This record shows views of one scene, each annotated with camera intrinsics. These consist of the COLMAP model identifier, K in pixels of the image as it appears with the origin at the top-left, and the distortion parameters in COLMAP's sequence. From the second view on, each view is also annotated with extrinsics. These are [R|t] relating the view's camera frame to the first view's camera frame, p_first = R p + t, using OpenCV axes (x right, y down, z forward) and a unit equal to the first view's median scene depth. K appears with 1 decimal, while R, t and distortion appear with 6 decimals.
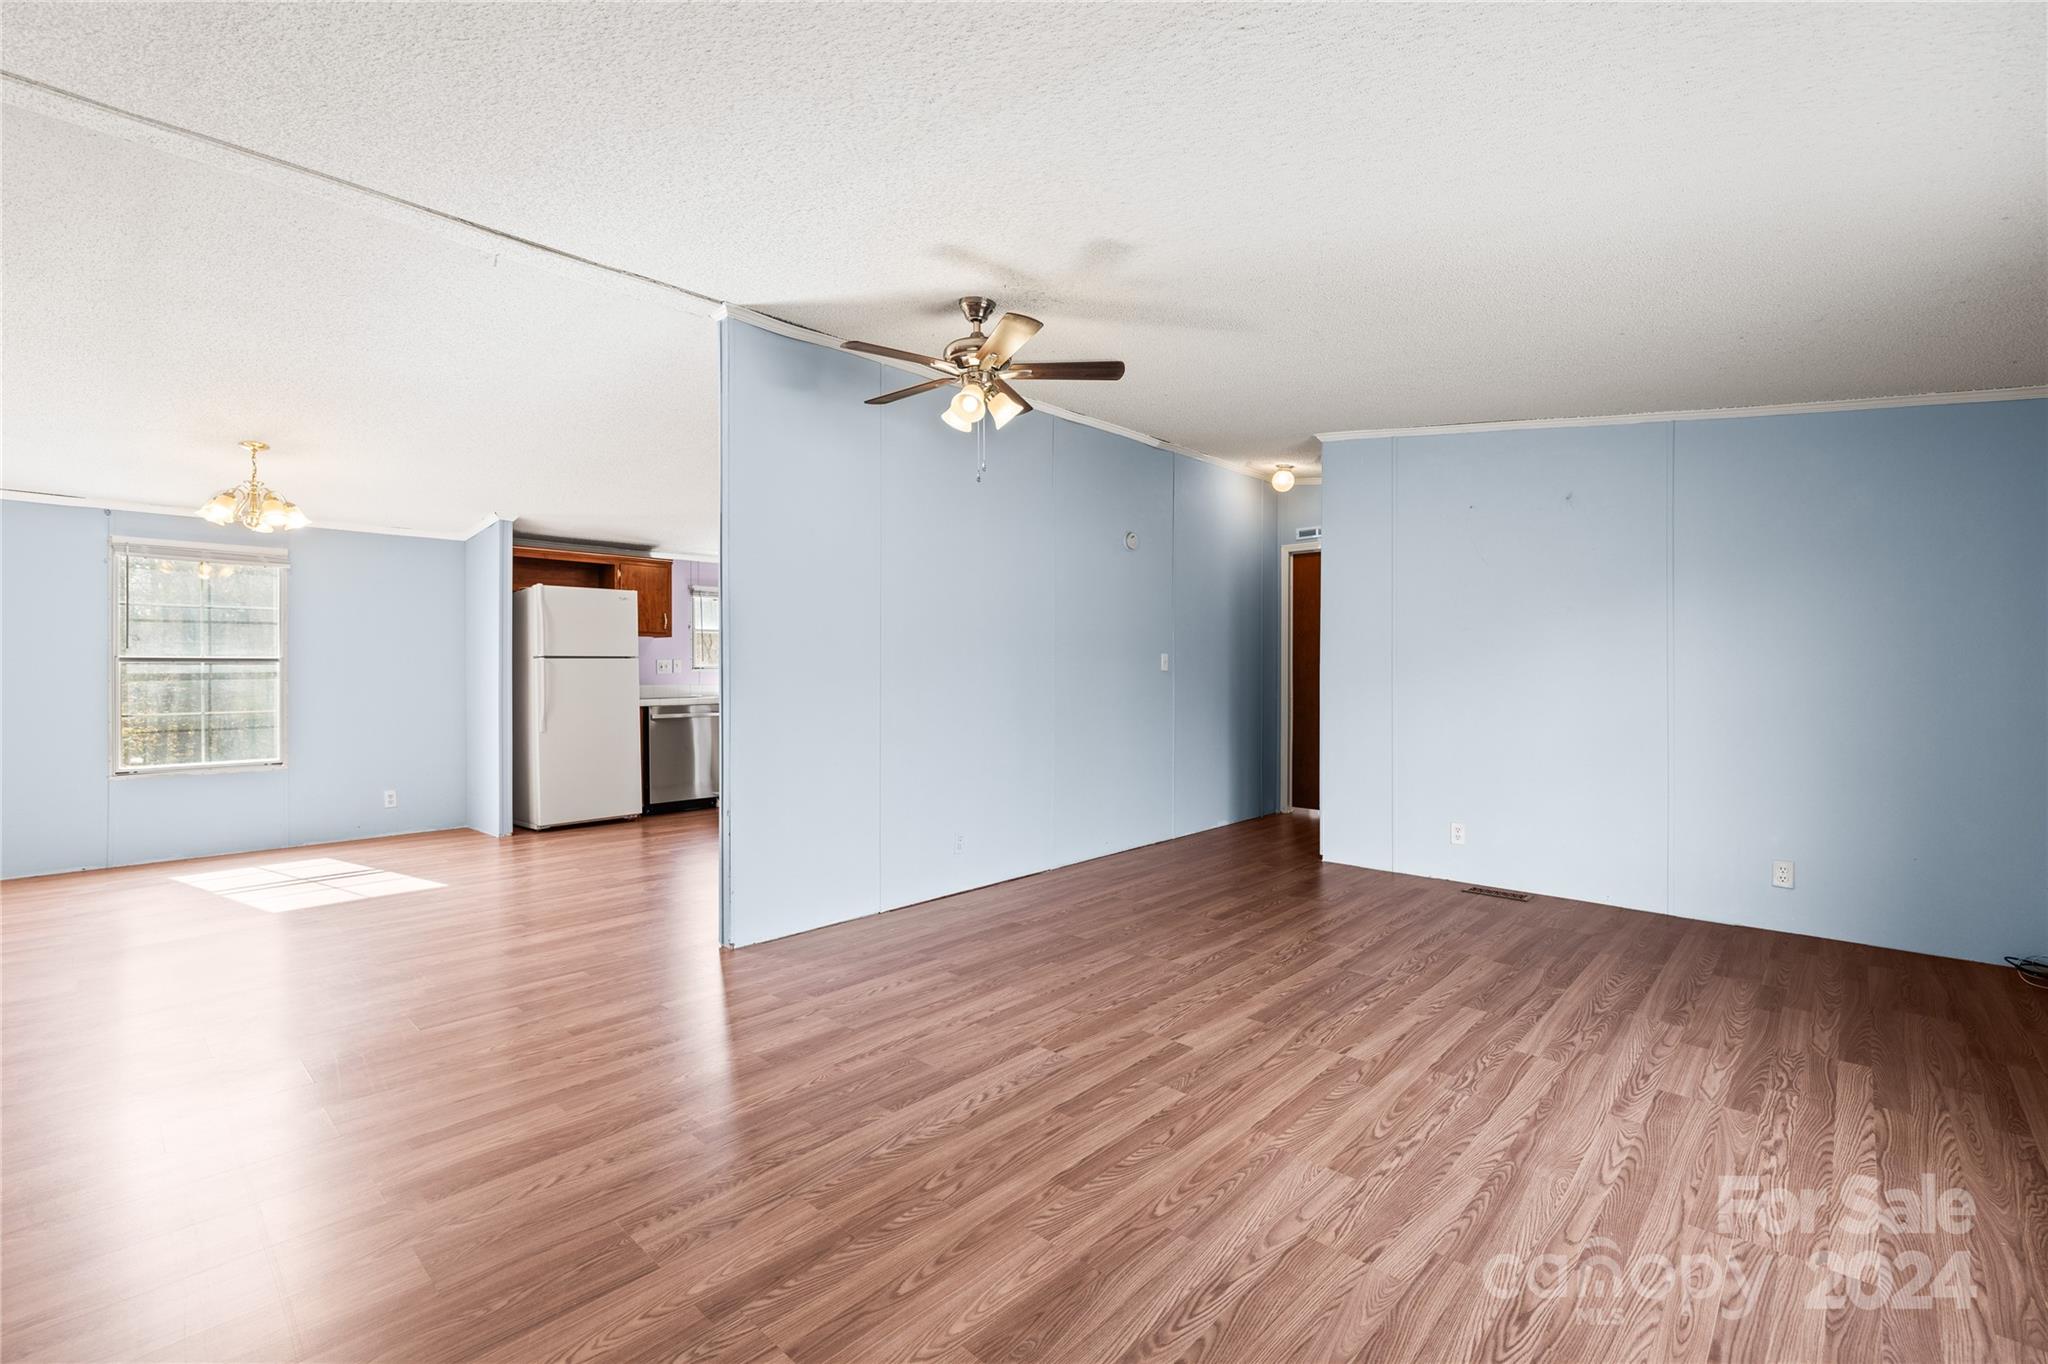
lens RADIAL K [[909.7, 0, 1027.6], [0, 909.7, 675.1], [0, 0, 1]] dist [0.002856, 0.000440]
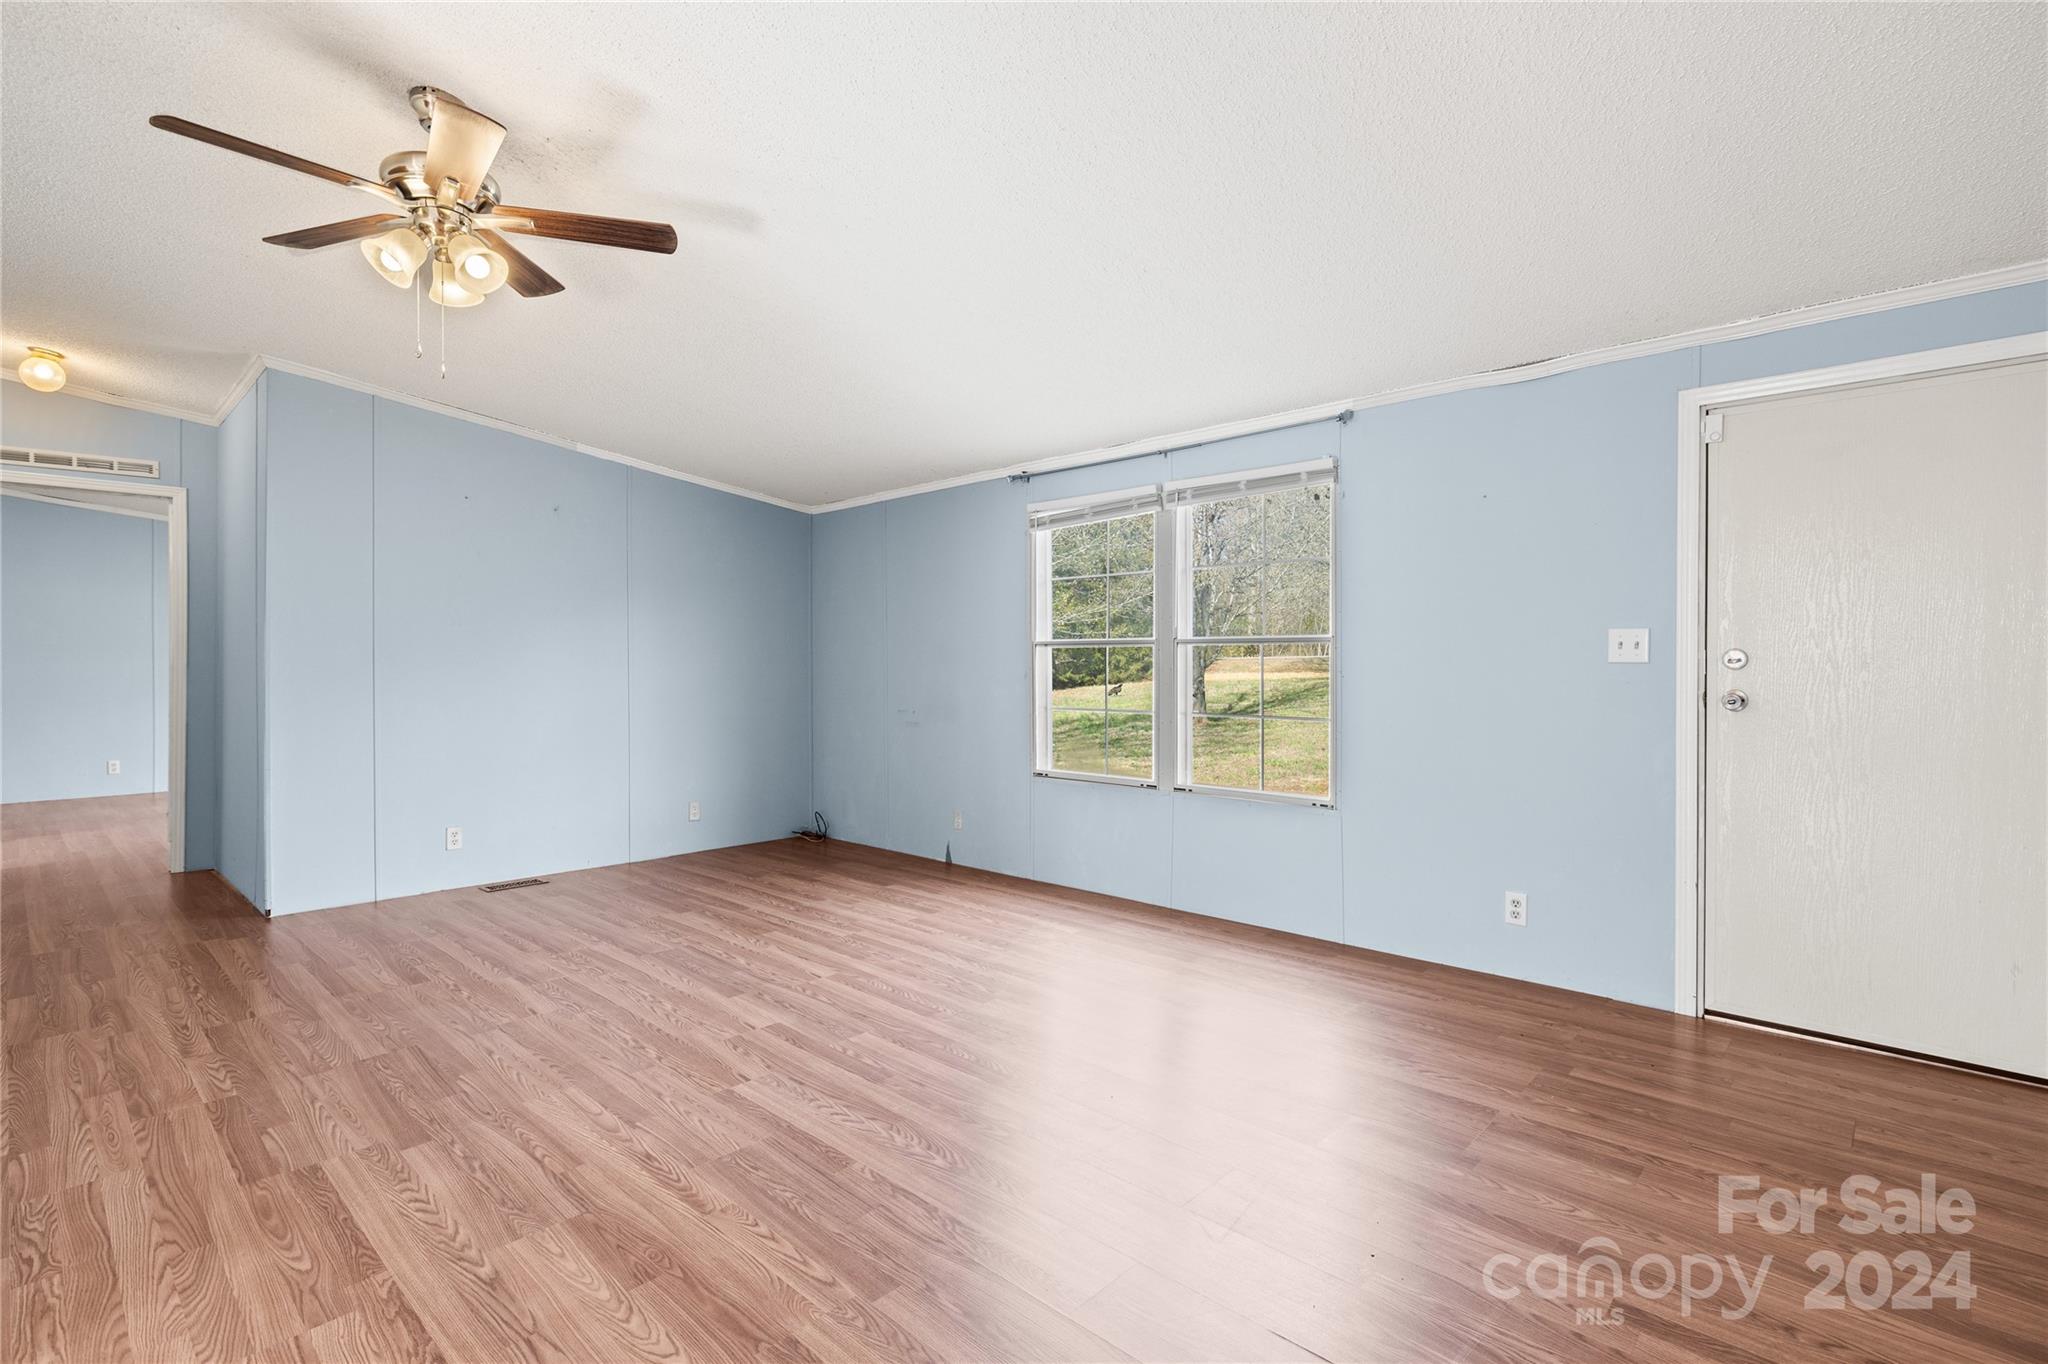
lens RADIAL K [[946.5, 0, 1025.4], [0, 946.5, 672.3], [0, 0, 1]] dist [-0.005781, -0.000582]
pose [[-0.000824, -0.005839, 0.999983, -0.851865], [0.009738, 0.999935, 0.005846, 0.001343], [-0.999952, 0.009742, -0.000767, 0.668668]]
